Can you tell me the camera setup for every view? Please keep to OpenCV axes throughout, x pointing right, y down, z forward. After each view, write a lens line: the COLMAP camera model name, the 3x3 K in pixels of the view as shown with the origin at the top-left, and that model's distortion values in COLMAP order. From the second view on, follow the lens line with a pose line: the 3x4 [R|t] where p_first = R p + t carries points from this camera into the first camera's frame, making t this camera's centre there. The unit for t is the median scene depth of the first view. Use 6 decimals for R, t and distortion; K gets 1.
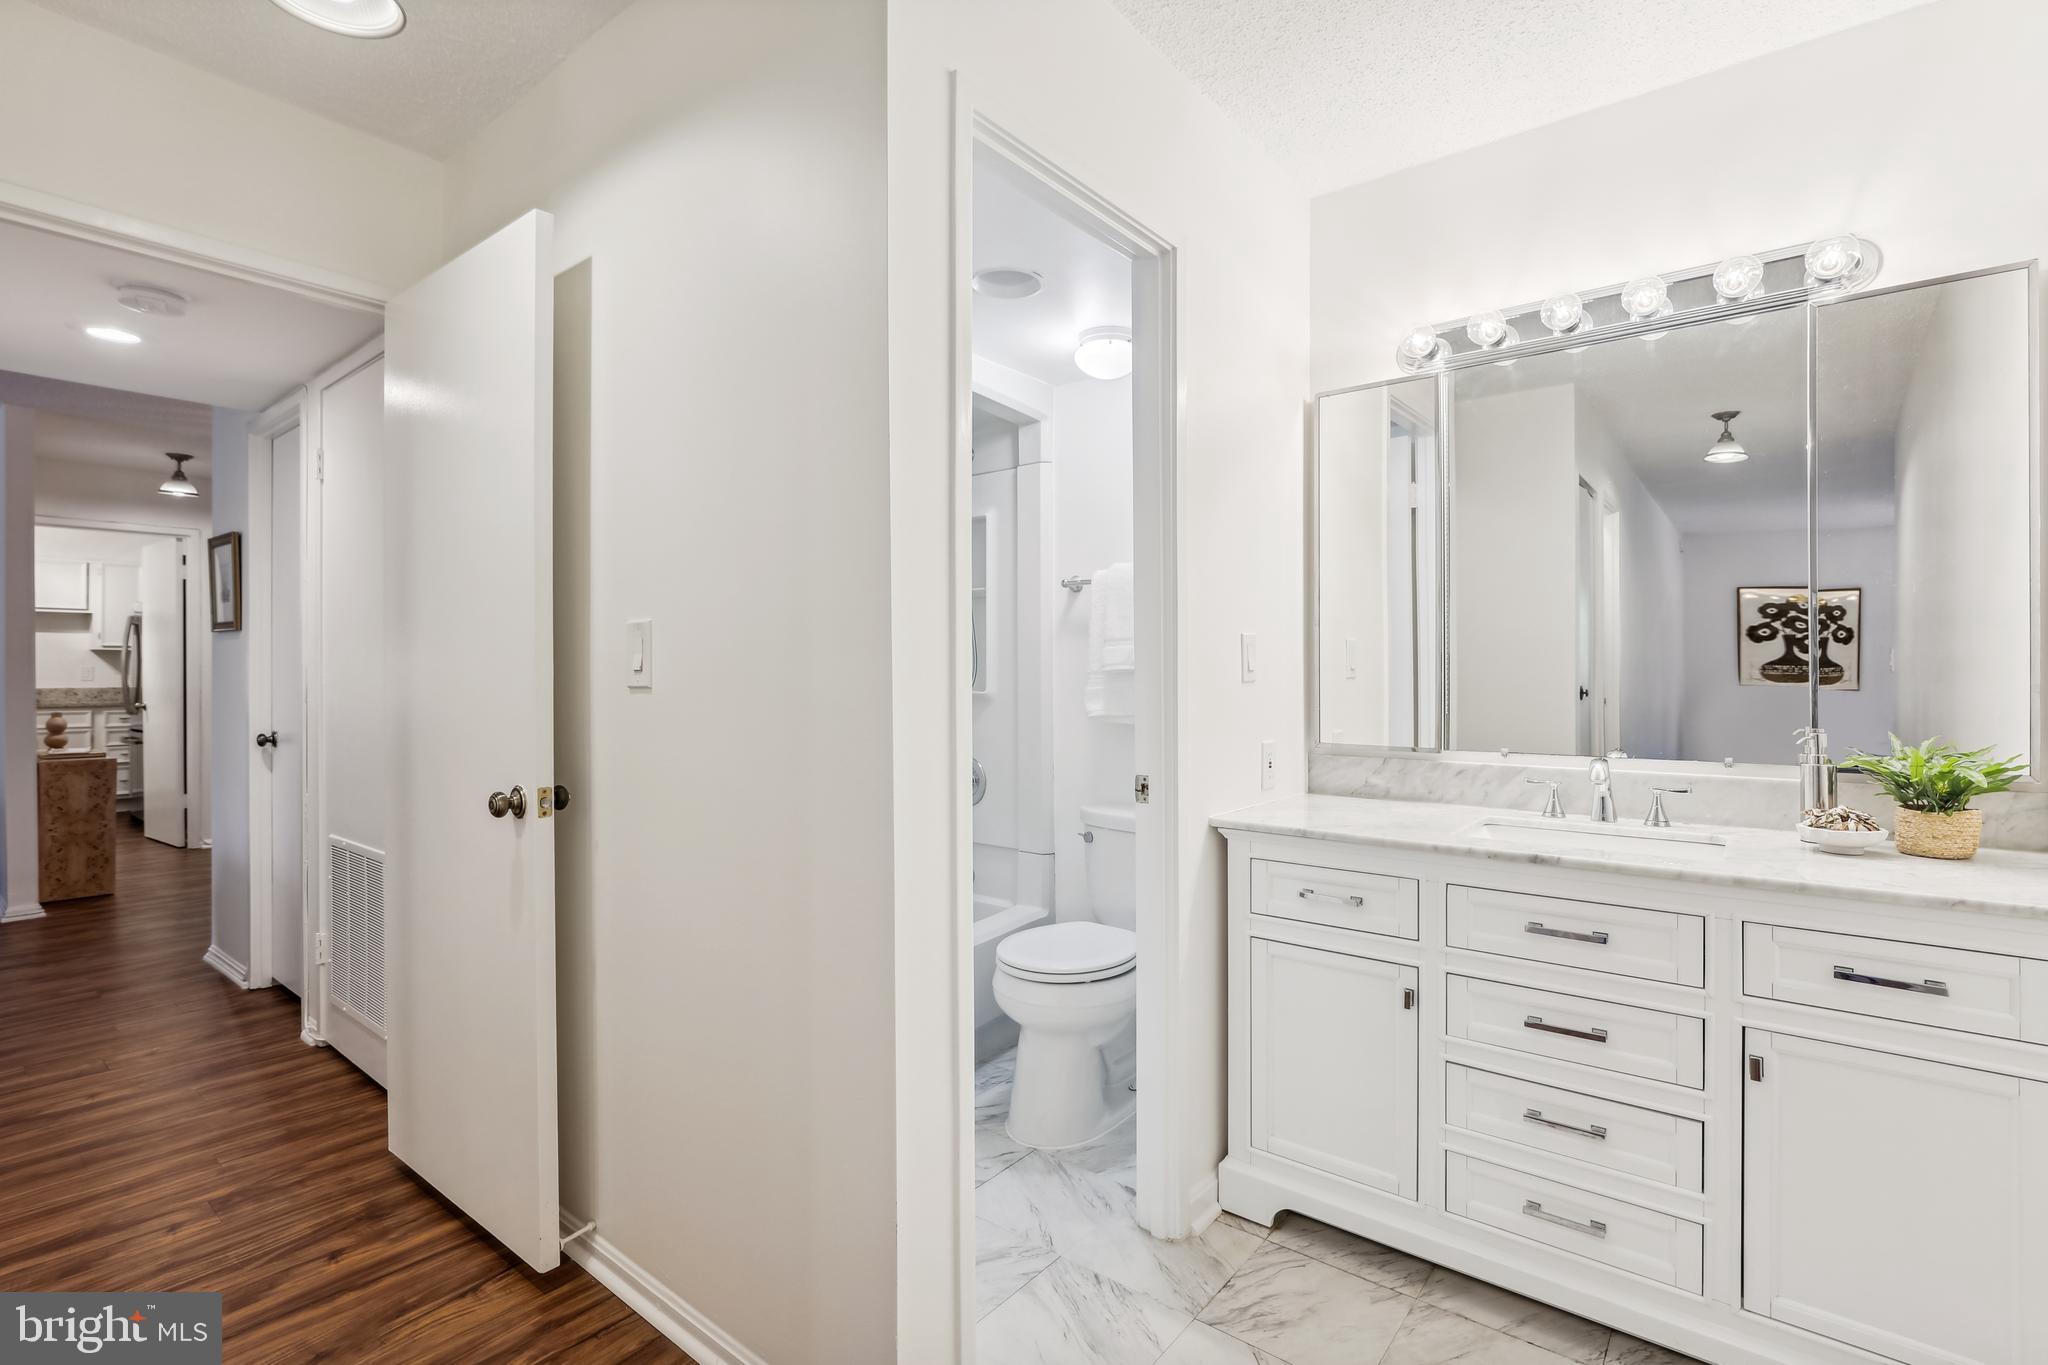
lens RADIAL K [[943.1, 0, 979.2], [0, 943.1, 670.0], [0, 0, 1]] dist [0.012599, 0.000319]
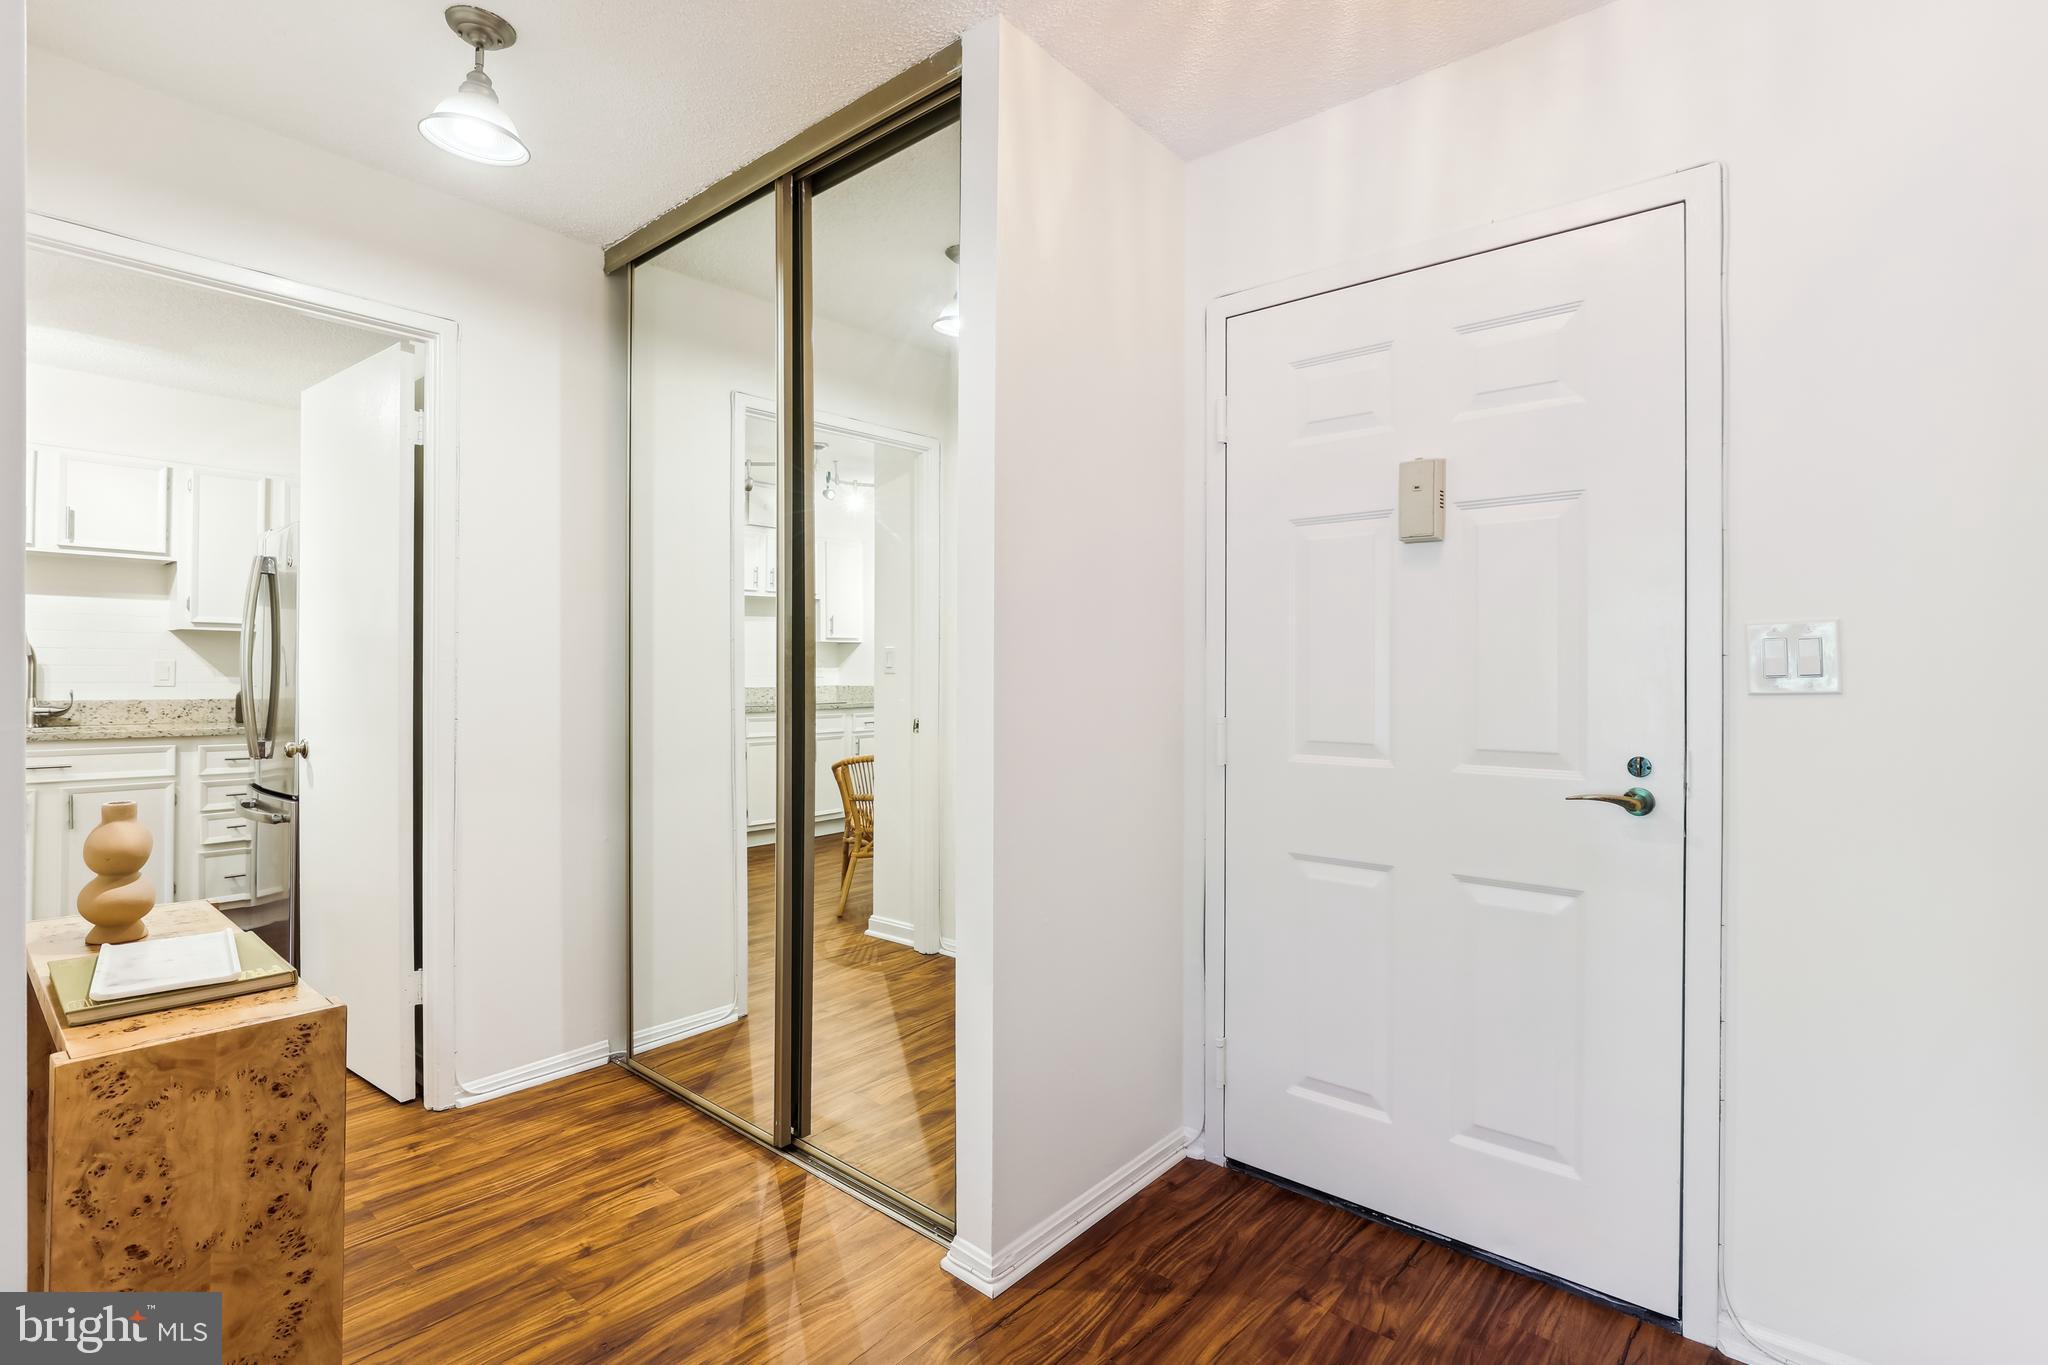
lens RADIAL K [[952.6, 0, 1028.8], [0, 952.6, 669.2], [0, 0, 1]] dist [-0.016547, 0.001605]
pose [[0.999958, 0.004885, 0.007733, -0.469441], [-0.004842, 0.999973, -0.005497, 0.002020], [-0.007759, 0.005459, 0.999955, 0.482896]]
